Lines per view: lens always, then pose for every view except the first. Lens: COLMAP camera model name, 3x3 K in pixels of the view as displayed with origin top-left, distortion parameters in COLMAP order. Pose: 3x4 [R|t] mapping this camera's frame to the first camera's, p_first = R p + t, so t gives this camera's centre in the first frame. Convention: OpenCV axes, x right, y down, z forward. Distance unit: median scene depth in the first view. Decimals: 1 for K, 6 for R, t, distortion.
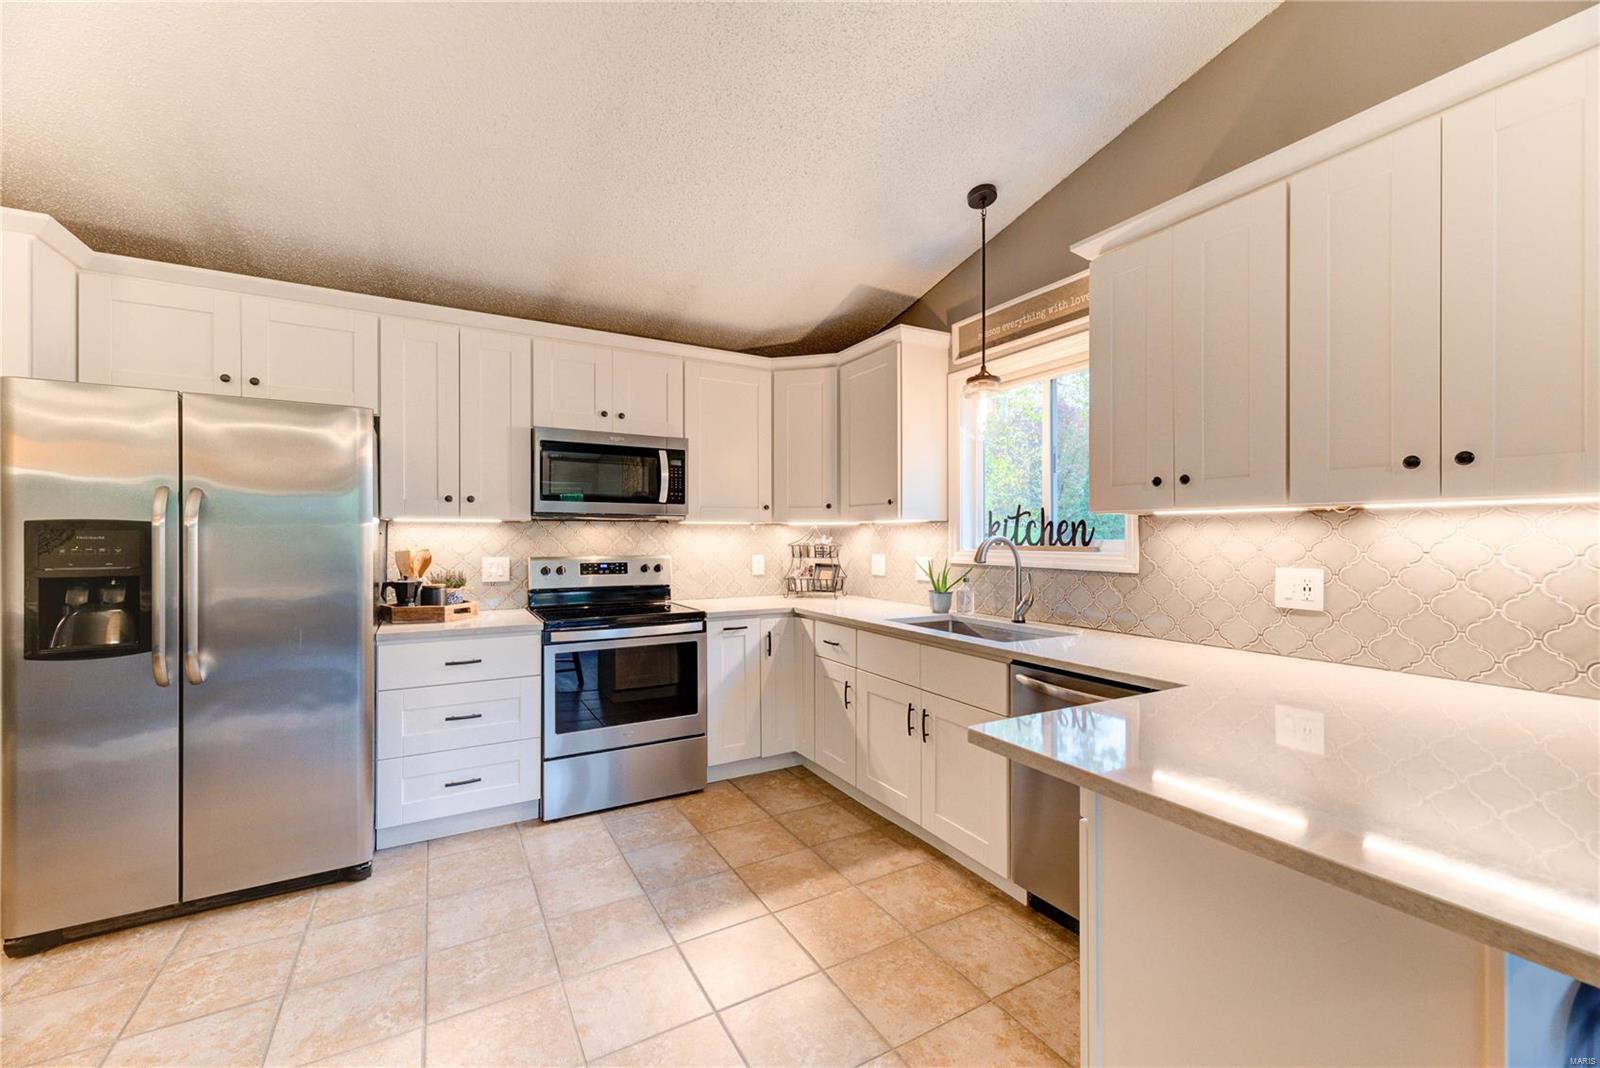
lens RADIAL K [[643.6, 0, 795.1], [0, 643.6, 531.8], [0, 0, 1]] dist [0.010071, 0.000110]
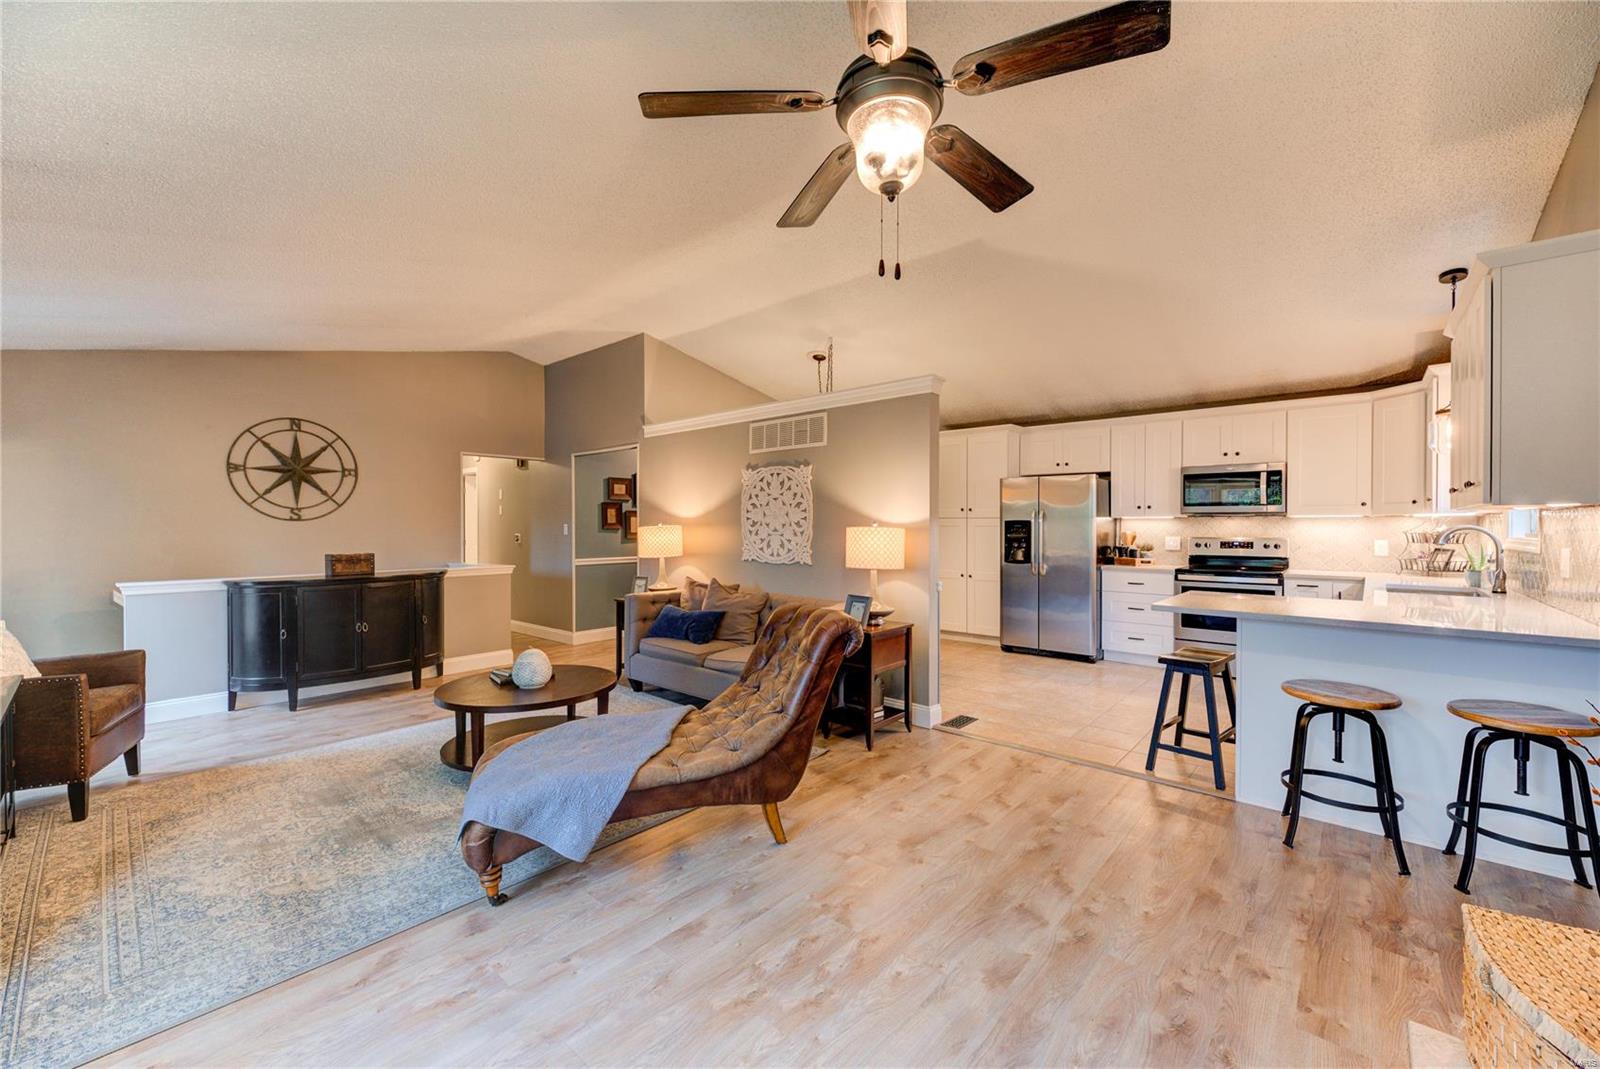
lens RADIAL K [[643.6, 0, 805.8], [0, 643.6, 526.4], [0, 0, 1]] dist [0.010071, 0.000110]
pose [[0.325199, 0.001871, -0.945644, 1.029853], [0.006408, 0.999971, 0.004182, -0.005516], [0.945624, -0.007420, 0.325177, -0.656349]]
